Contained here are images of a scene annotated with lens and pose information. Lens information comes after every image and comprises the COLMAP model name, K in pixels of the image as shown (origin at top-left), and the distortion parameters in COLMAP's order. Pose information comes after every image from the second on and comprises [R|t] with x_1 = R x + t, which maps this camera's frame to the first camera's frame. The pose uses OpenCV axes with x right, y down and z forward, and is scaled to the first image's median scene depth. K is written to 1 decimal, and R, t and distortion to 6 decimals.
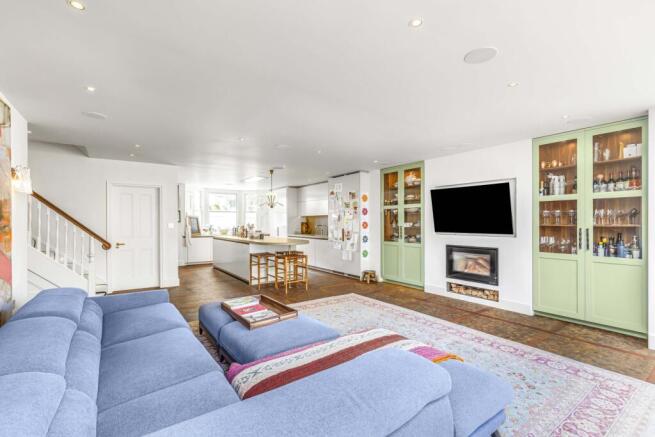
lens RADIAL K [[296.8, 0, 327.5], [0, 296.8, 218.5], [0, 0, 1]] dist [0.001293, 0.000191]
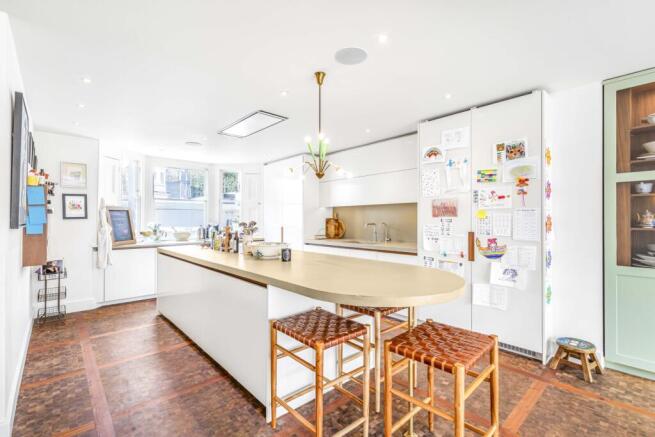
lens RADIAL K [[296.8, 0, 327.5], [0, 296.8, 218.5], [0, 0, 1]] dist [0.001293, 0.000191]
pose [[0.993656, -0.001935, 0.112448, -0.348056], [0.000817, 0.999950, 0.009993, 0.017509], [-0.112461, -0.009838, 0.993607, 1.019658]]
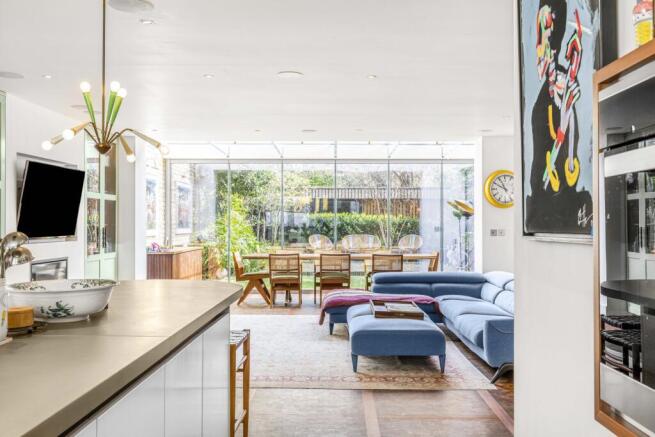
lens RADIAL K [[628.7, 0, 327.5], [0, 628.7, 218.5], [0, 0, 1]] dist [-0.002288, -0.002302]
pose [[-0.801765, 0.007777, 0.597589, -0.936677], [-0.002547, 0.999862, -0.016430, 0.032254], [-0.597634, -0.014695, -0.801634, 2.001536]]
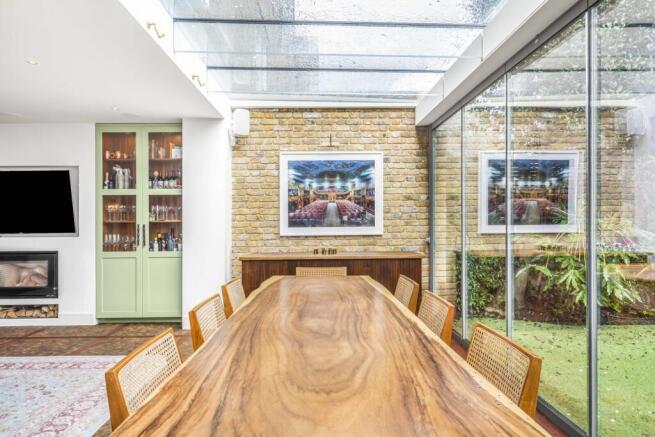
lens RADIAL K [[416.1, 0, 327.5], [0, 416.1, 218.5], [0, 0, 1]] dist [-0.004388, -0.001930]
pose [[0.554662, -0.005140, 0.832060, 0.047796], [-0.002320, 0.999967, 0.007724, 0.001129], [-0.832072, -0.006215, 0.554632, -0.248272]]
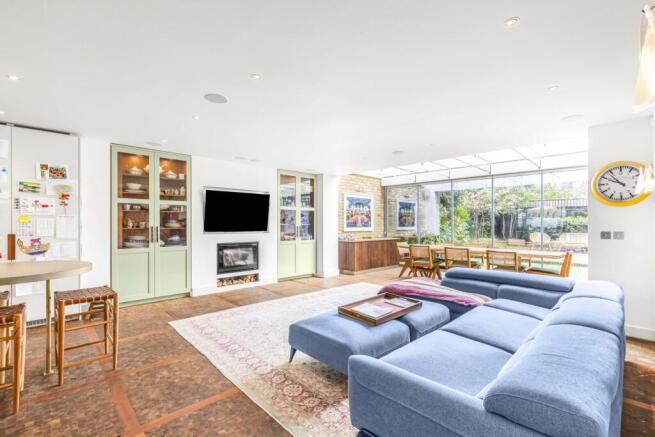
lens RADIAL K [[292.7, 0, 327.5], [0, 292.7, 218.5], [0, 0, 1]] dist [-0.000513, -0.000246]
pose [[-0.144222, 0.020977, 0.989323, -0.851848], [-0.010134, 0.999692, -0.022675, 0.023820], [-0.989493, -0.013296, -0.143965, 0.949776]]
